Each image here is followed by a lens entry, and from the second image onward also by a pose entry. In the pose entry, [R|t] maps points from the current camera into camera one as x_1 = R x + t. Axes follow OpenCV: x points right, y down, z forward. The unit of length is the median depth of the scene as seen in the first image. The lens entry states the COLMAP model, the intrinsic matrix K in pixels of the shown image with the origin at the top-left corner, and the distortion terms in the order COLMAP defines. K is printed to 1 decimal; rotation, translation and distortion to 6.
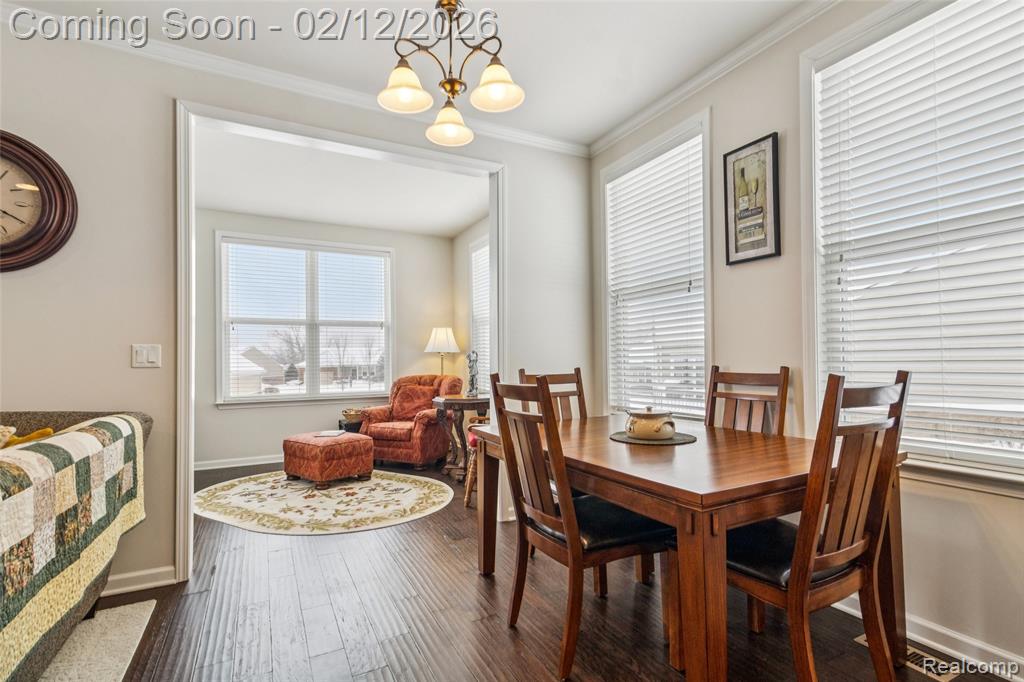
lens RADIAL K [[479.5, 0, 517.5], [0, 479.5, 358.2], [0, 0, 1]] dist [0.009881, -0.000020]
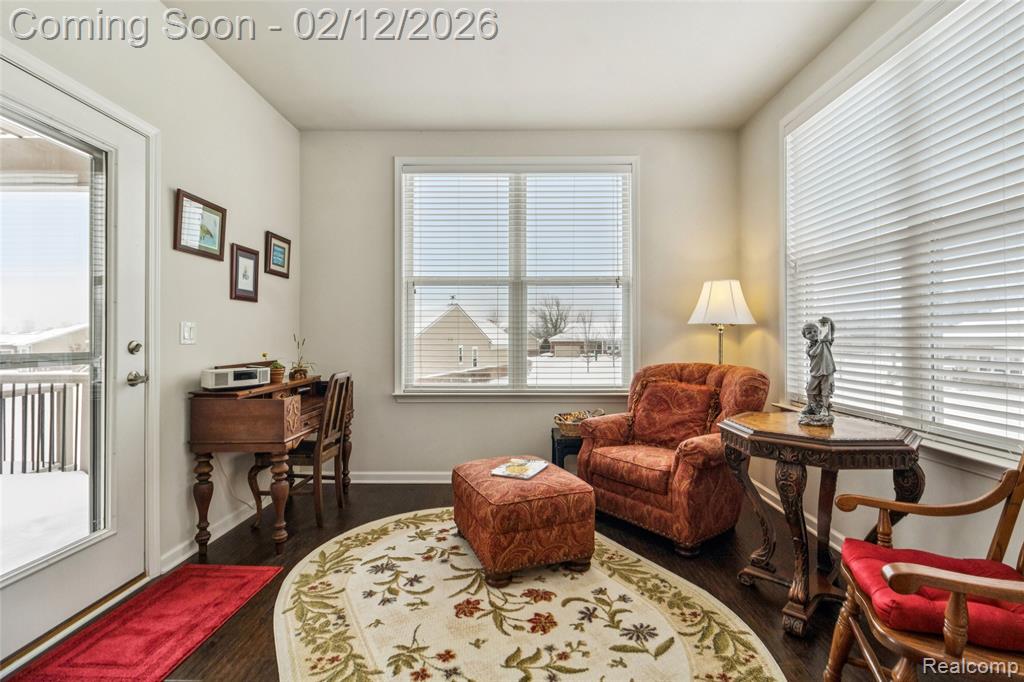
lens RADIAL K [[479.5, 0, 517.4], [0, 479.5, 332.8], [0, 0, 1]] dist [0.009881, -0.000020]
pose [[0.878582, 0.006734, -0.477544, -0.134774], [-0.007255, 0.999973, 0.000754, -0.000904], [0.477536, 0.002802, 0.878608, 0.531403]]
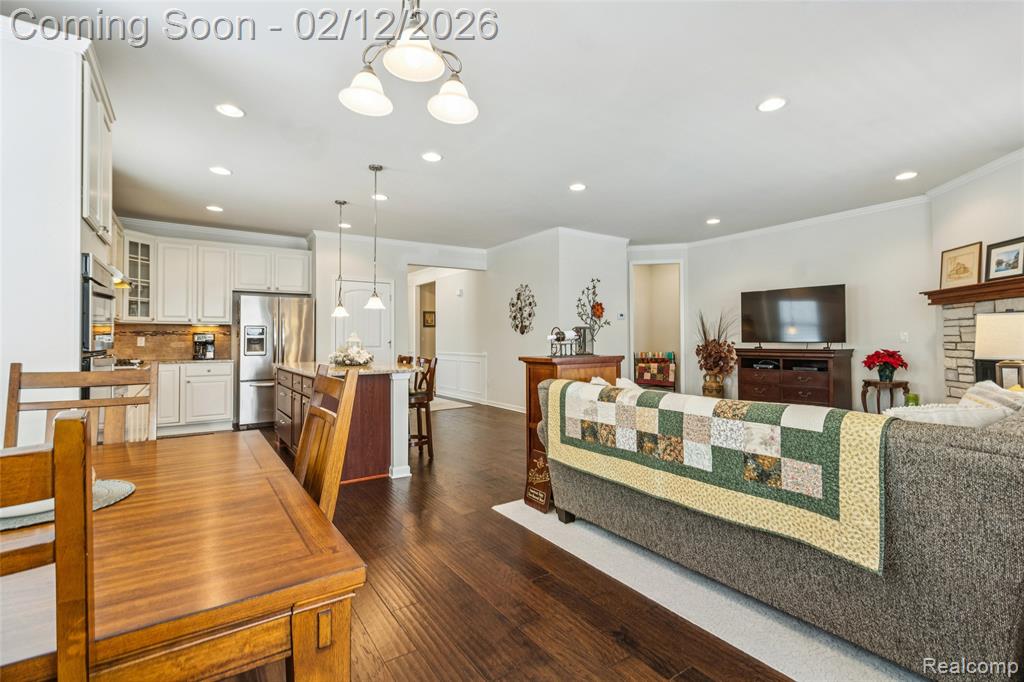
lens RADIAL K [[479.5, 0, 517.7], [0, 479.5, 328.1], [0, 0, 1]] dist [0.009881, -0.000020]
pose [[-0.994465, 0.011818, -0.104402, -0.096922], [0.015249, 0.999367, -0.032128, -0.001163], [0.103956, -0.033542, -0.994016, 0.805346]]
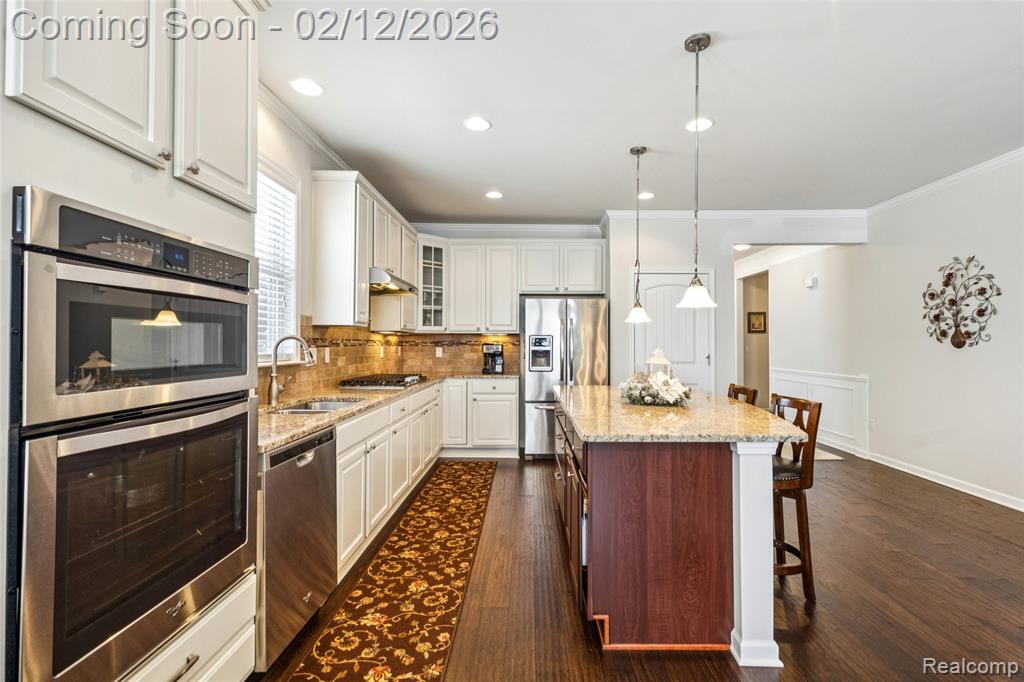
lens RADIAL K [[479.5, 0, 528.8], [0, 479.5, 336.5], [0, 0, 1]] dist [0.009881, -0.000020]
pose [[-0.882629, 0.013763, 0.469869, 0.009659], [0.001285, 0.999638, -0.026867, -0.032418], [-0.470069, -0.023110, -0.882327, 0.332107]]
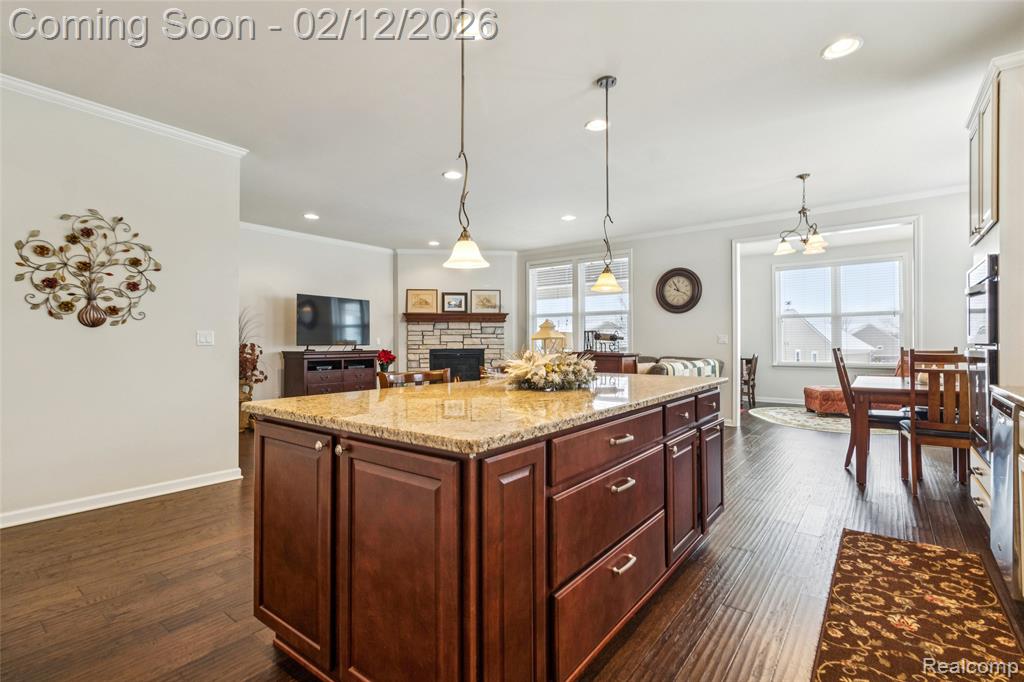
lens RADIAL K [[479.5, 0, 518.8], [0, 479.5, 335.6], [0, 0, 1]] dist [0.009881, -0.000020]
pose [[0.411878, -0.007697, -0.911207, 0.670726], [0.006652, 0.999963, -0.005440, -0.011695], [0.911215, -0.003821, 0.411914, -0.635662]]
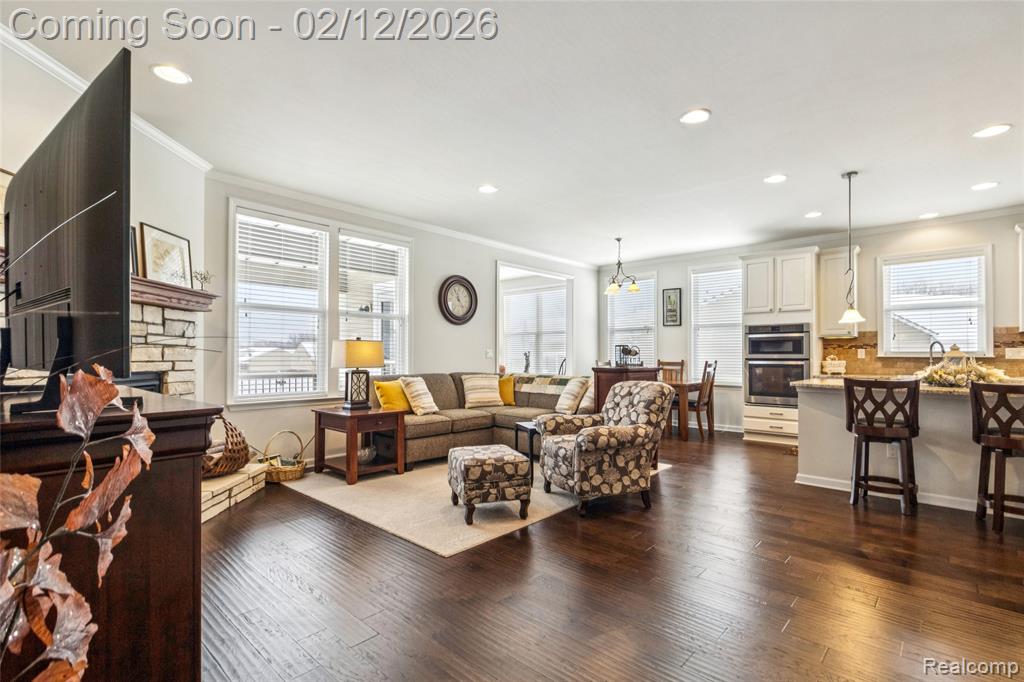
lens RADIAL K [[479.5, 0, 513.3], [0, 479.5, 351.8], [0, 0, 1]] dist [0.009881, -0.000020]
pose [[0.945078, 0.012530, 0.326604, -0.872431], [-0.011931, 0.999921, -0.003839, -0.006370], [-0.326626, -0.000269, 0.945153, -0.933798]]
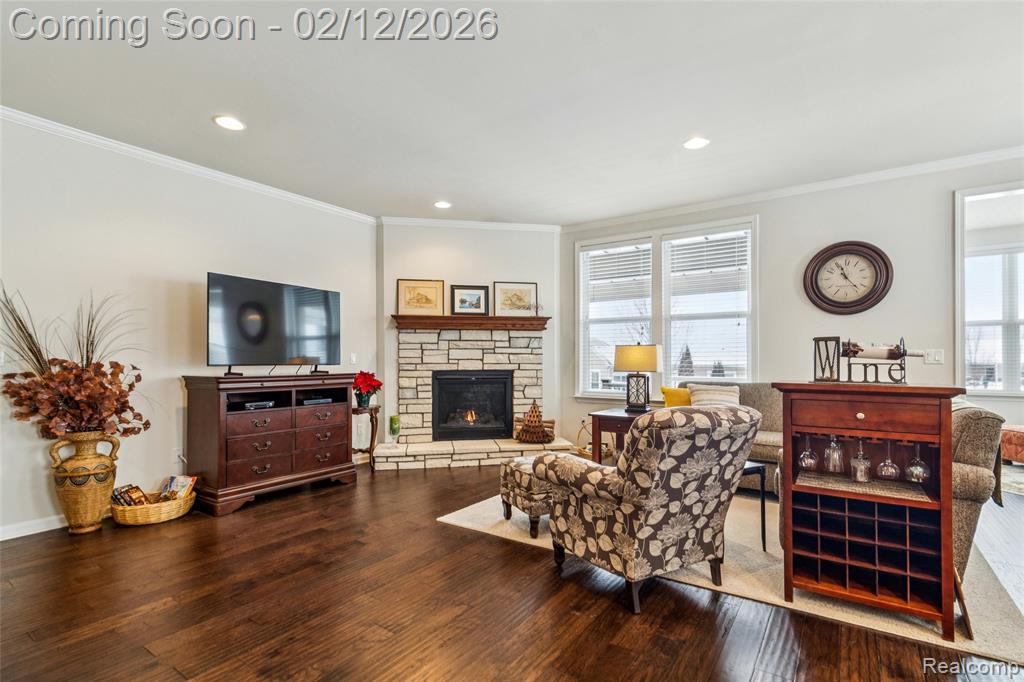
lens RADIAL K [[479.5, 0, 521.2], [0, 479.5, 359.6], [0, 0, 1]] dist [0.009881, -0.000020]
pose [[0.471111, 0.006462, -0.882050, 0.006355], [0.004471, 0.999943, 0.009714, -0.010175], [0.882063, -0.008520, 0.471055, -0.561052]]
